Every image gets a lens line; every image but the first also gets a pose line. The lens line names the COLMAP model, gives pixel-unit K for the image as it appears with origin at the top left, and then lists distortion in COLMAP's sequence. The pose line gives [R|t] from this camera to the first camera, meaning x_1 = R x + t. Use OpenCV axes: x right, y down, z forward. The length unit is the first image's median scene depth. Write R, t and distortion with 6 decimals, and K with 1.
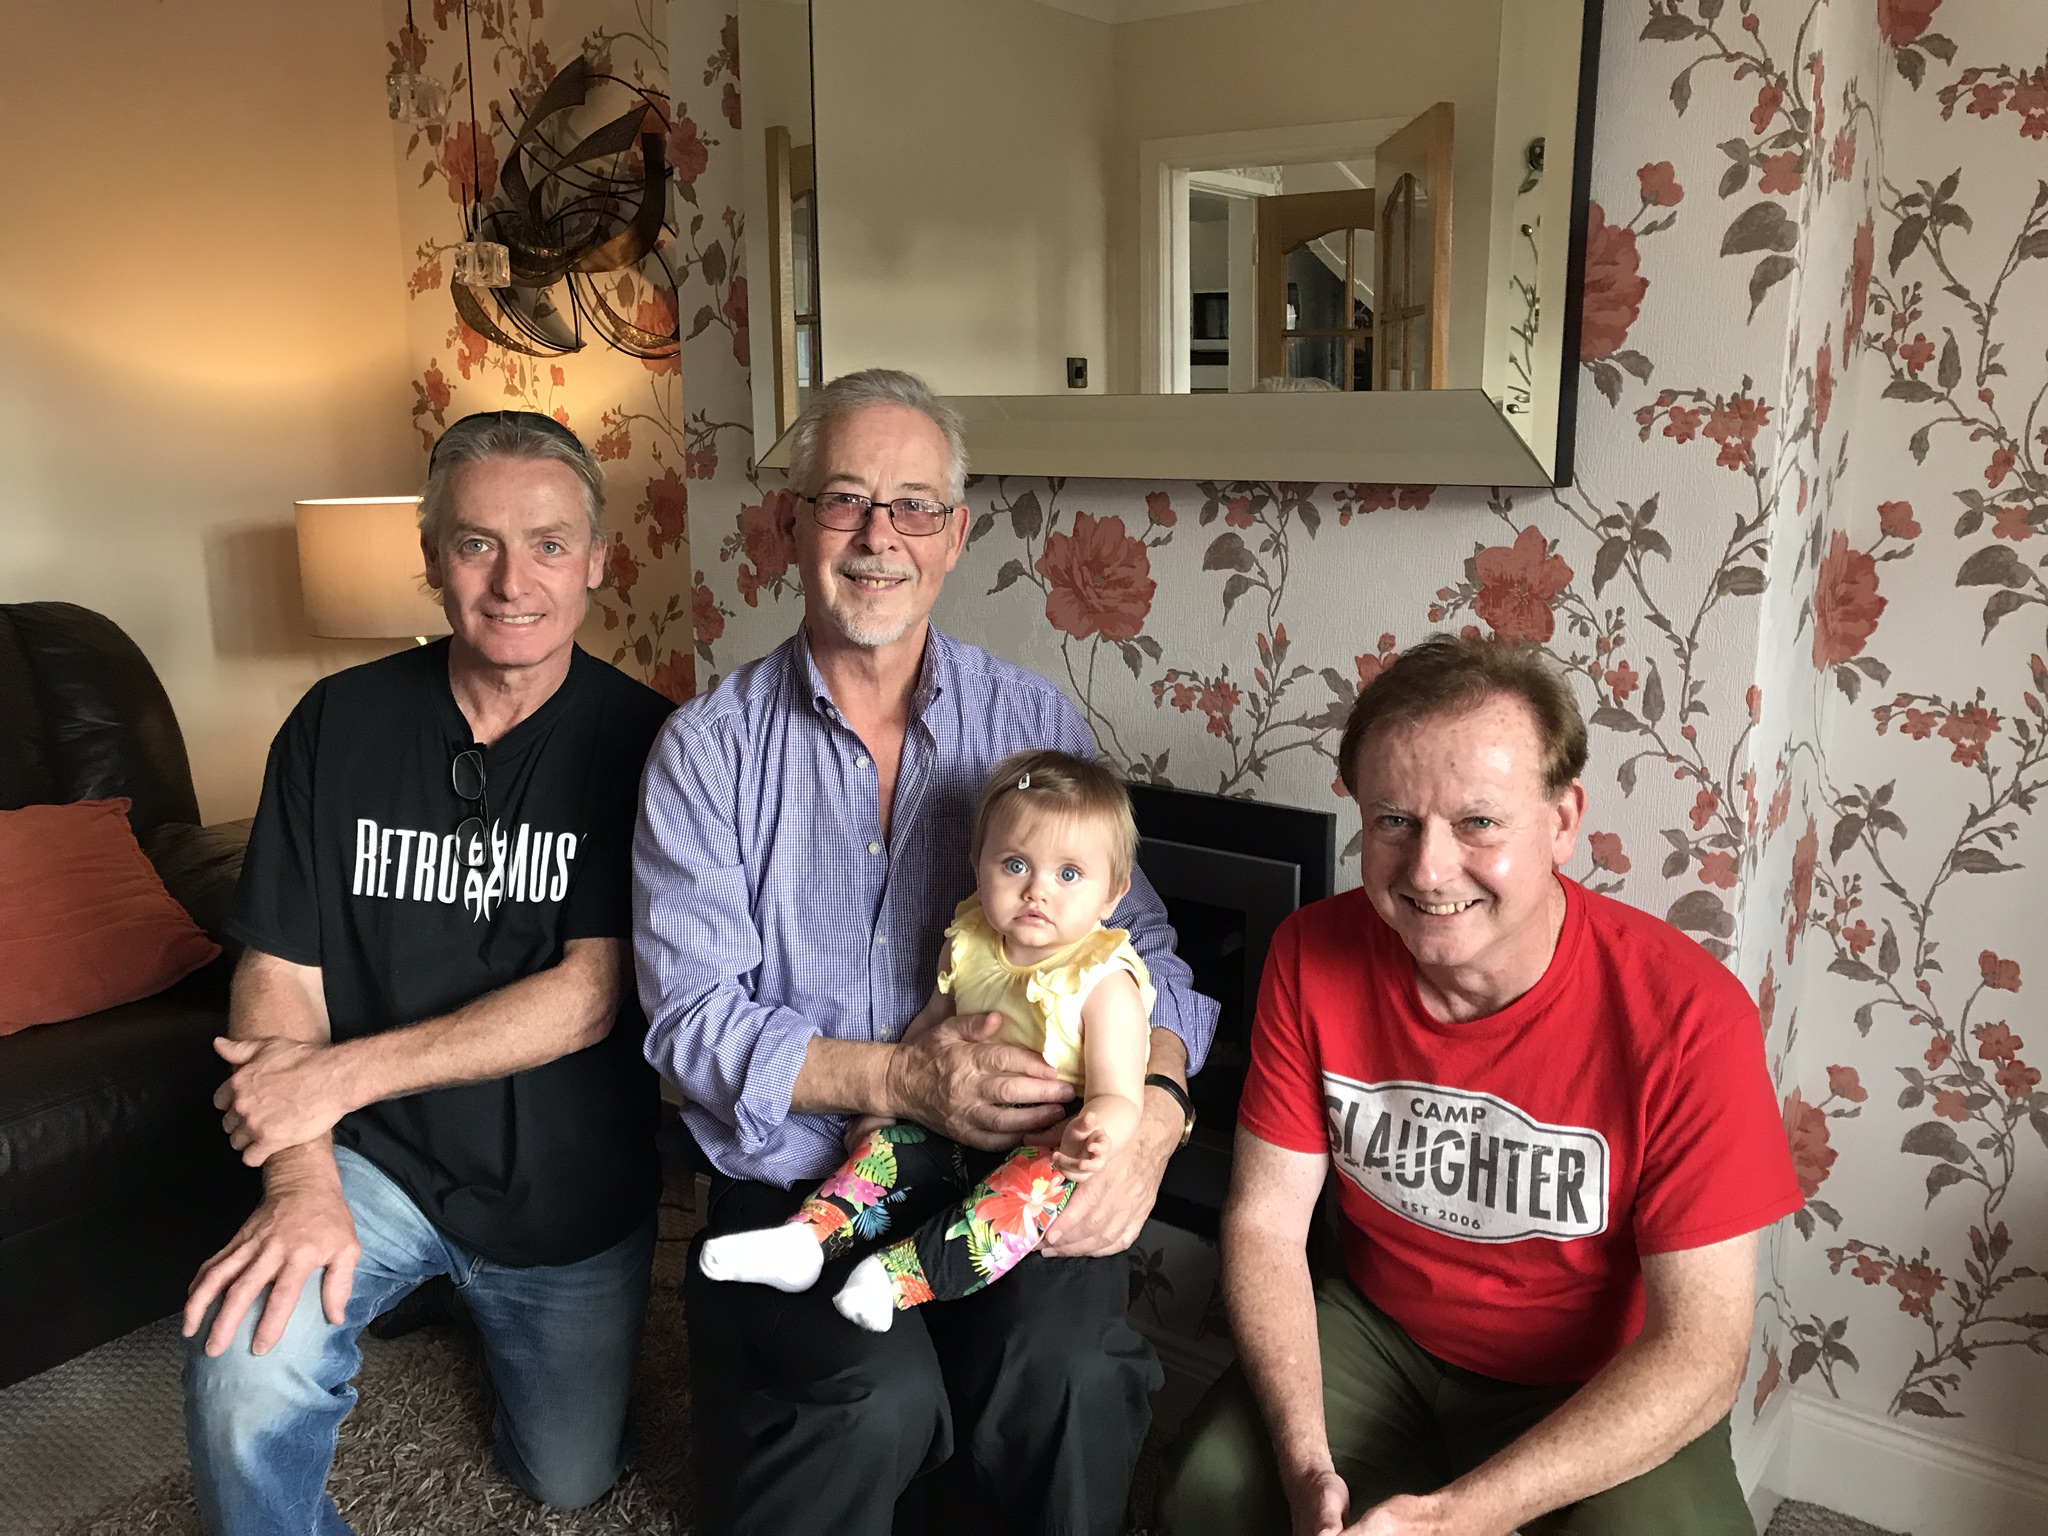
lens RADIAL K [[1630.8, 0, 1037.6], [0, 1630.8, 769.4], [0, 0, 1]] dist [-0.006888, -0.014022]
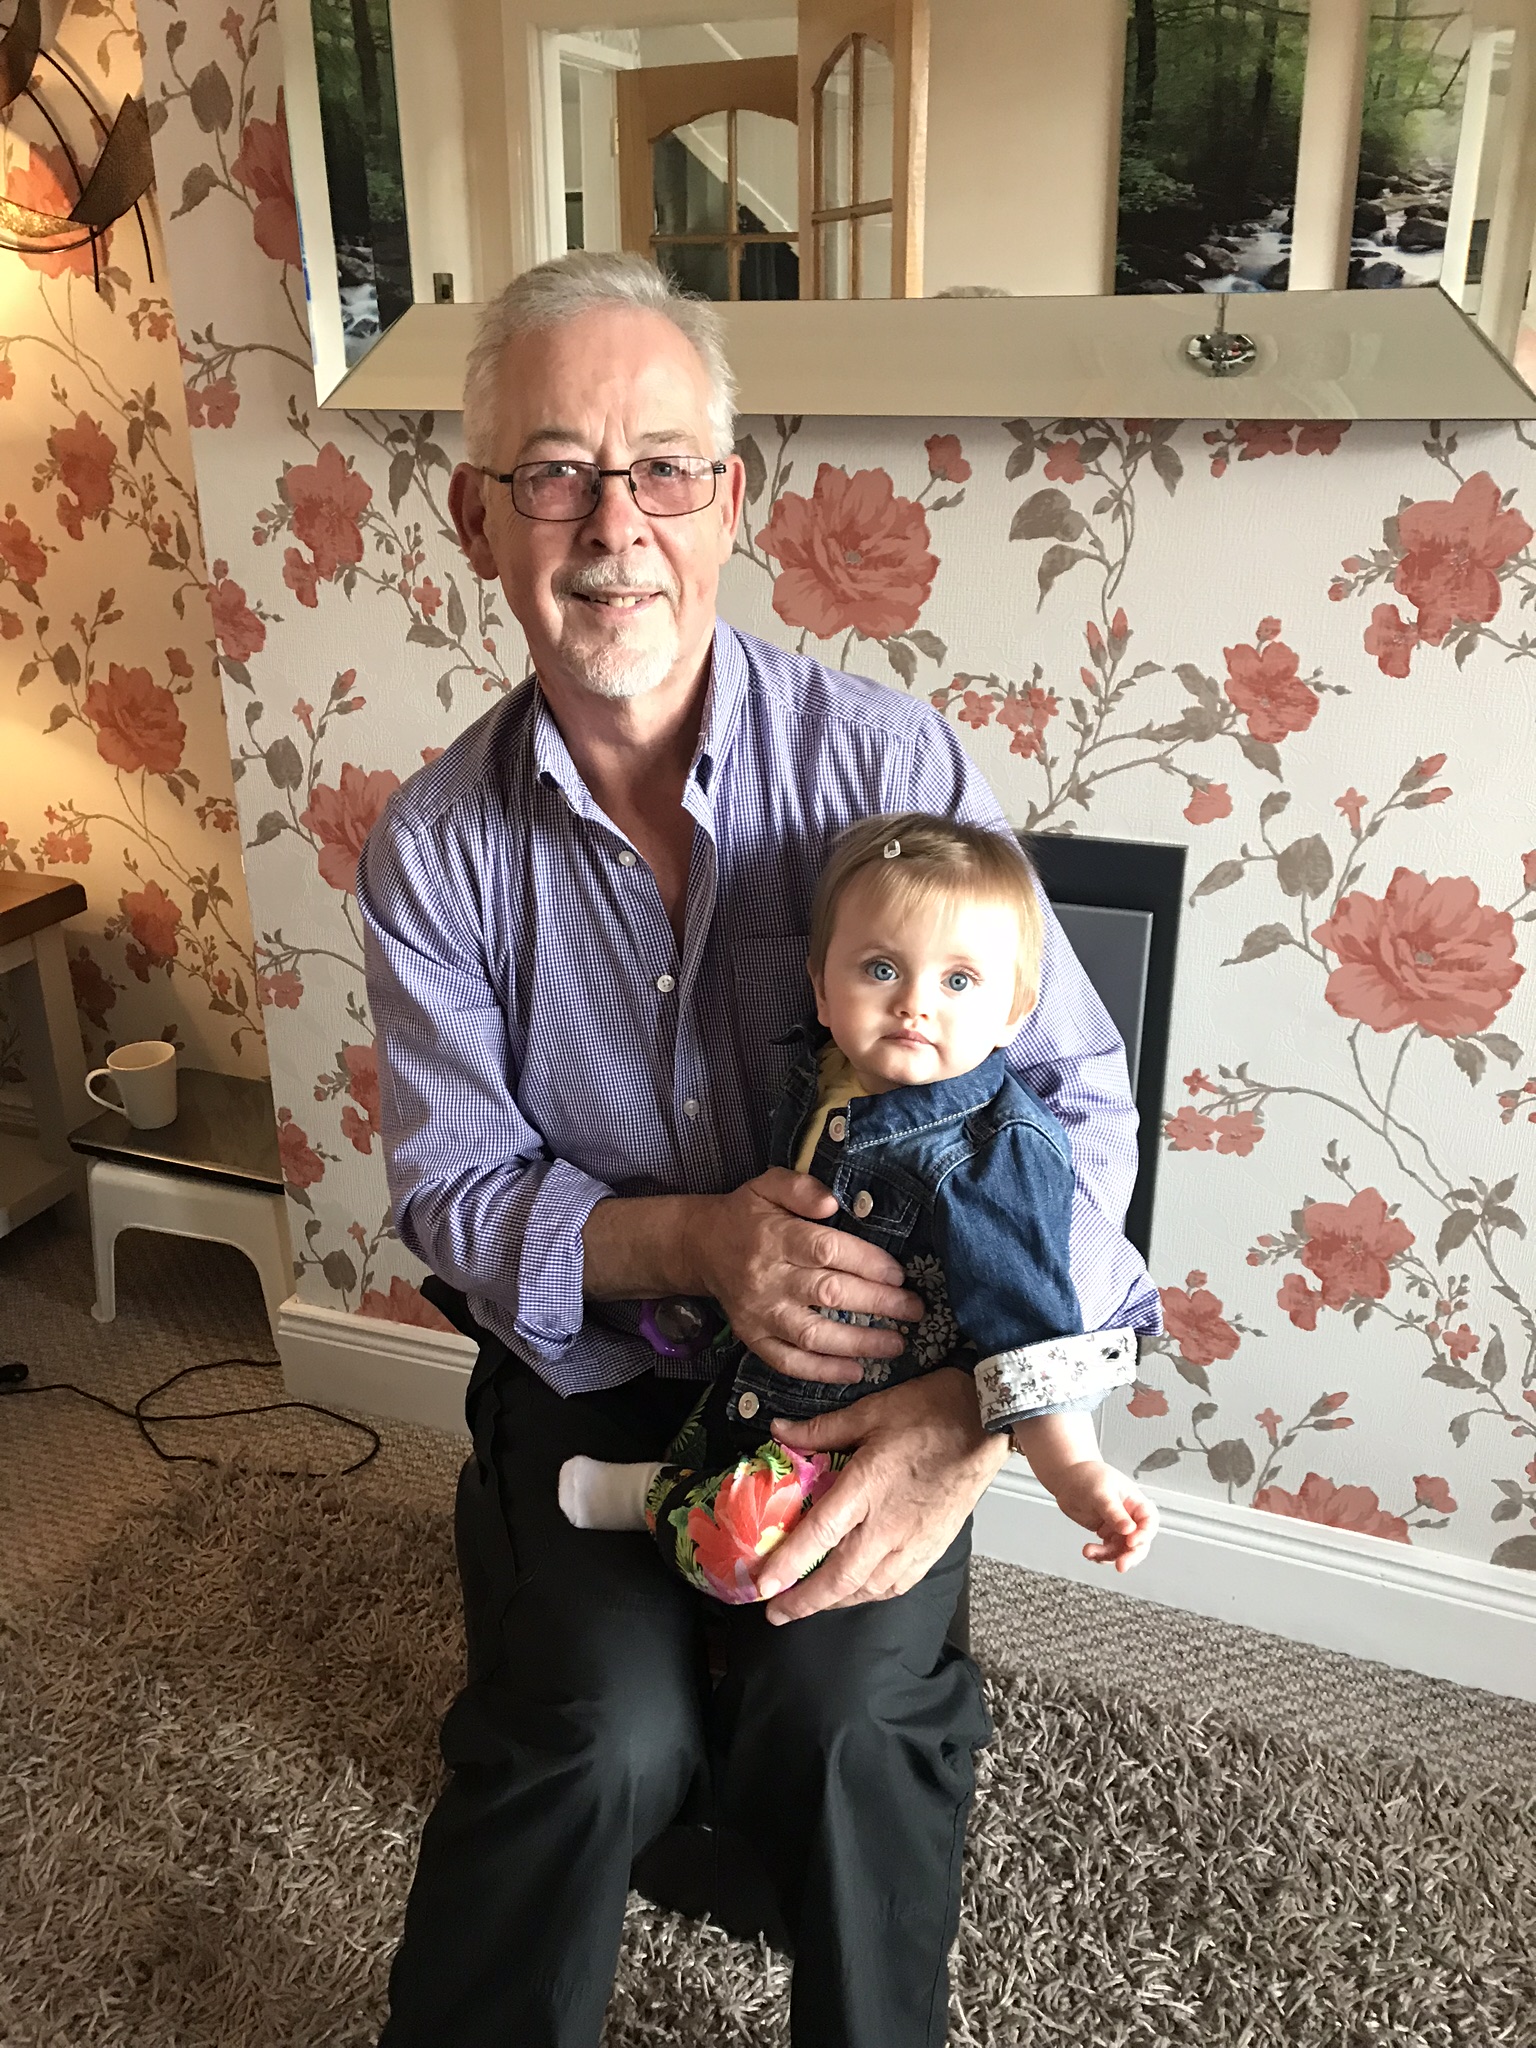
lens RADIAL K [[1630.8, 0, 755.8], [0, 1630.8, 1023.7], [0, 0, 1]] dist [-0.006888, -0.014022]
pose [[0.958832, -0.113018, 0.260515, -0.238797], [0.063892, 0.979727, 0.189875, -0.052673], [-0.276692, -0.165413, 0.946615, 0.269128]]
